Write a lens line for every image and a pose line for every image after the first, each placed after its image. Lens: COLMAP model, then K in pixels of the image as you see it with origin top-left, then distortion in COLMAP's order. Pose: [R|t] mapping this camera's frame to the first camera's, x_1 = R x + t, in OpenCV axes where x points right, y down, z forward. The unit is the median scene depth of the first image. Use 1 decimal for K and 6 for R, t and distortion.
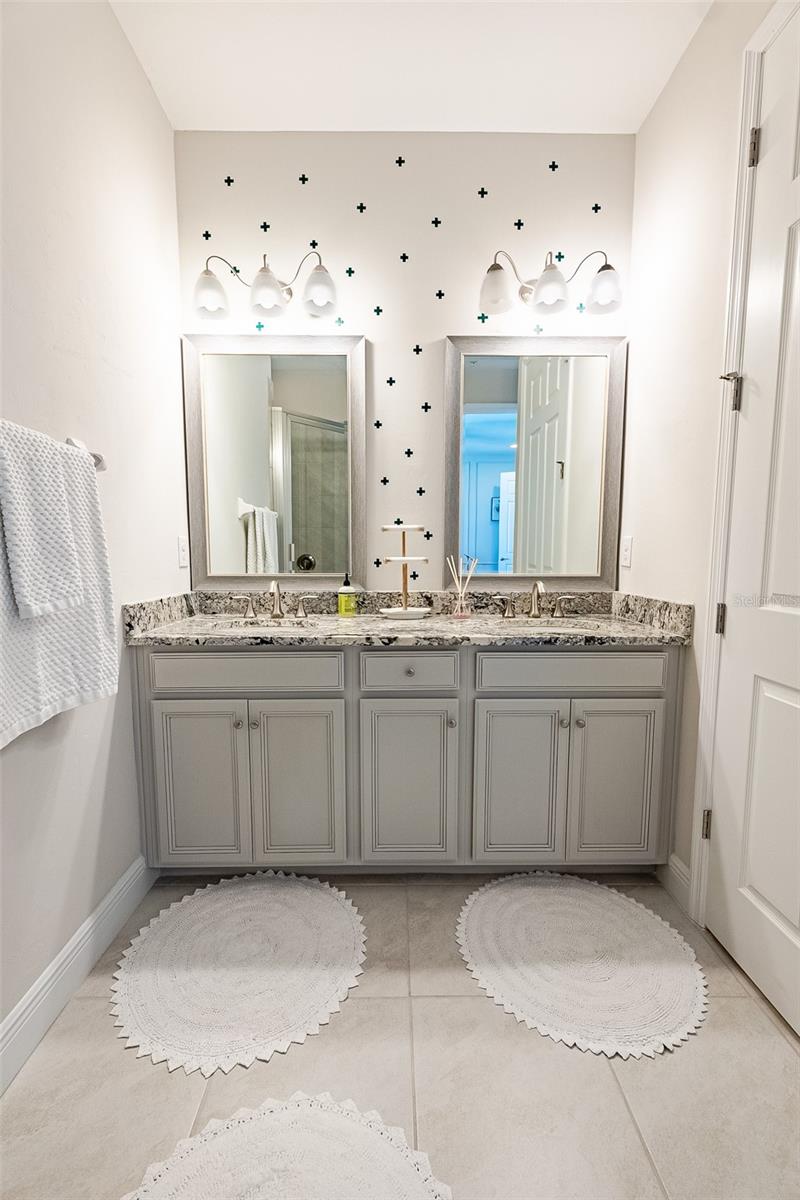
lens RADIAL K [[519.9, 0, 404.4], [0, 519.9, 603.6], [0, 0, 1]] dist [0.007718, -0.000145]
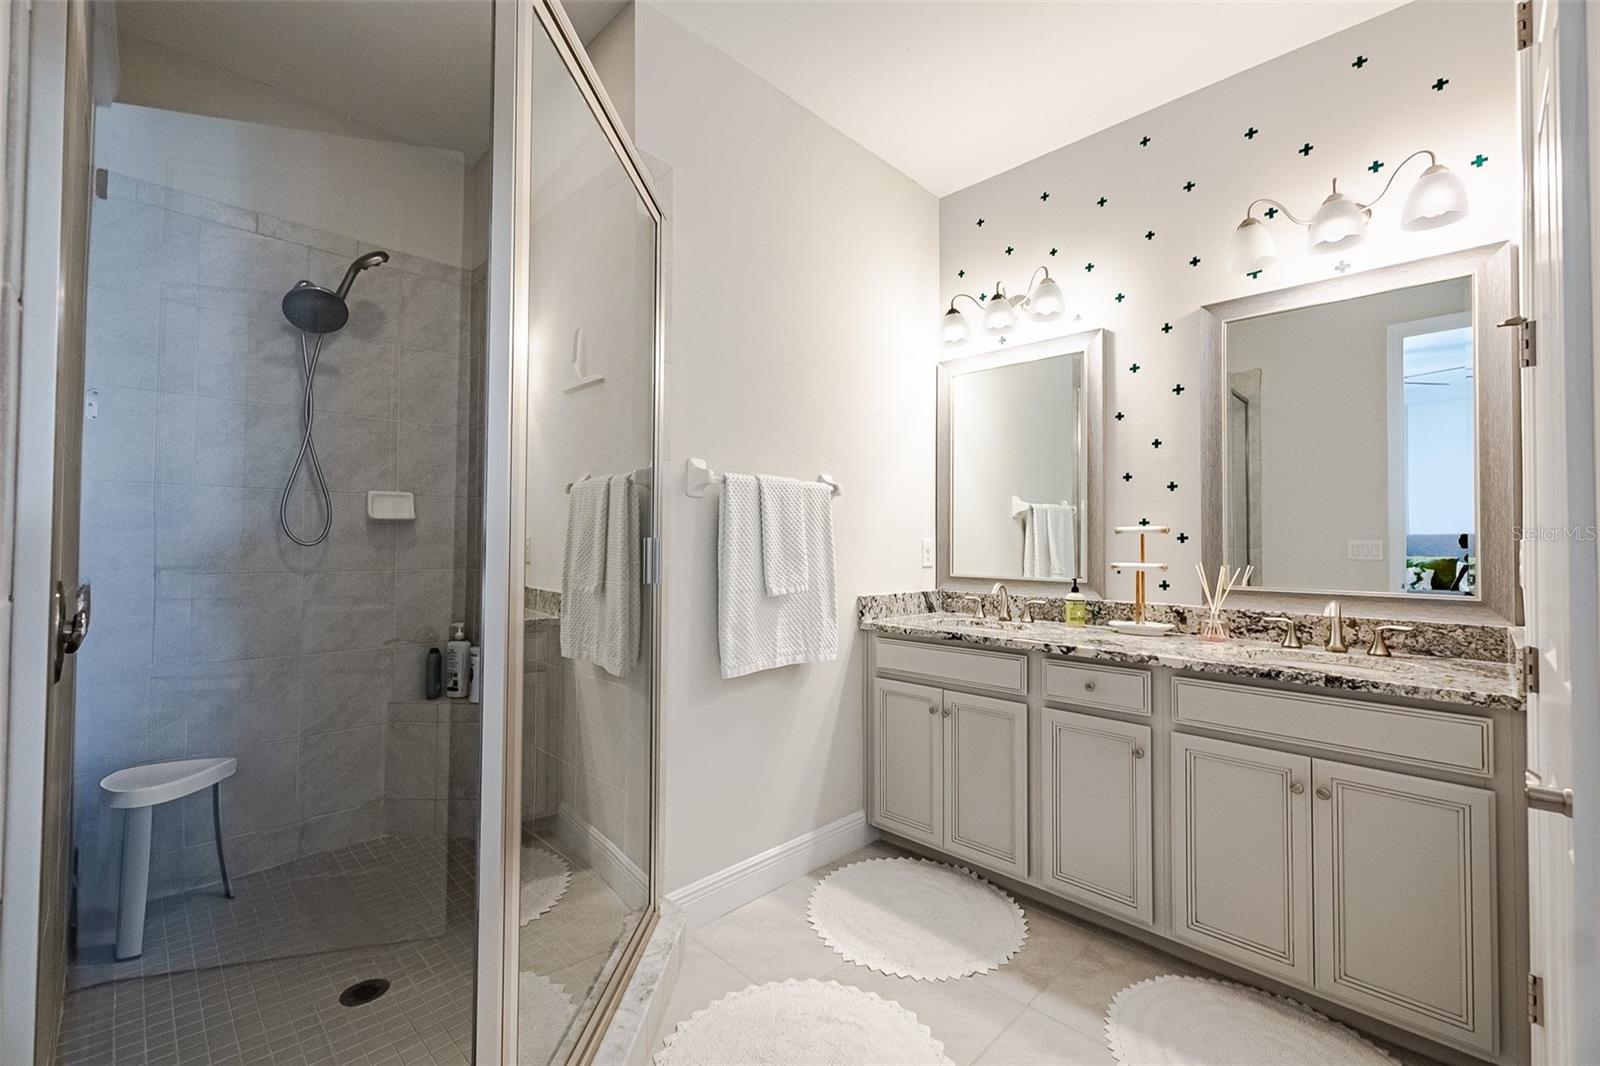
lens RADIAL K [[693.2, 0, 793.5], [0, 693.2, 533.0], [0, 0, 1]] dist [0.007718, -0.000145]
pose [[0.693963, -0.004827, -0.719995, 0.515577], [-0.078613, 0.993491, -0.082431, 0.002314], [0.715706, 0.113805, 0.689067, -0.261645]]
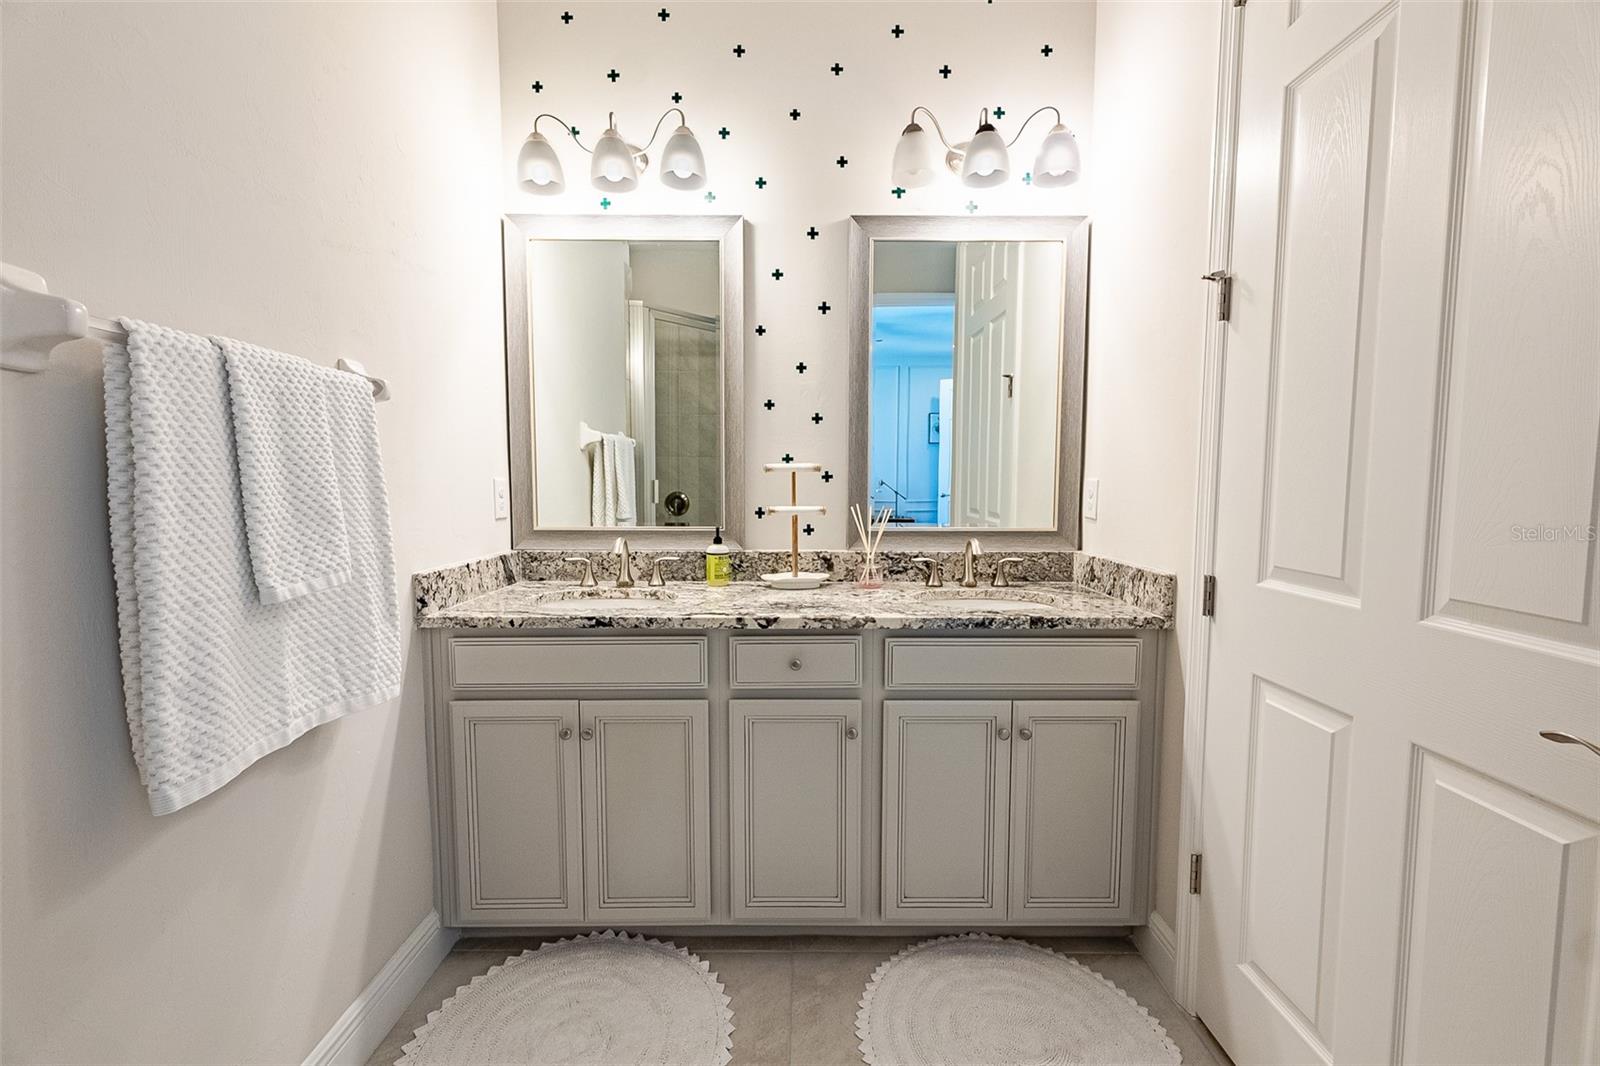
lens RADIAL K [[693.2, 0, 812.3], [0, 693.2, 530.9], [0, 0, 1]] dist [0.007718, -0.000145]
pose [[0.999973, 0.002011, -0.007040, 0.039343], [-0.002199, 0.999638, -0.026819, -0.031511], [0.006984, 0.026834, 0.999616, -0.000611]]
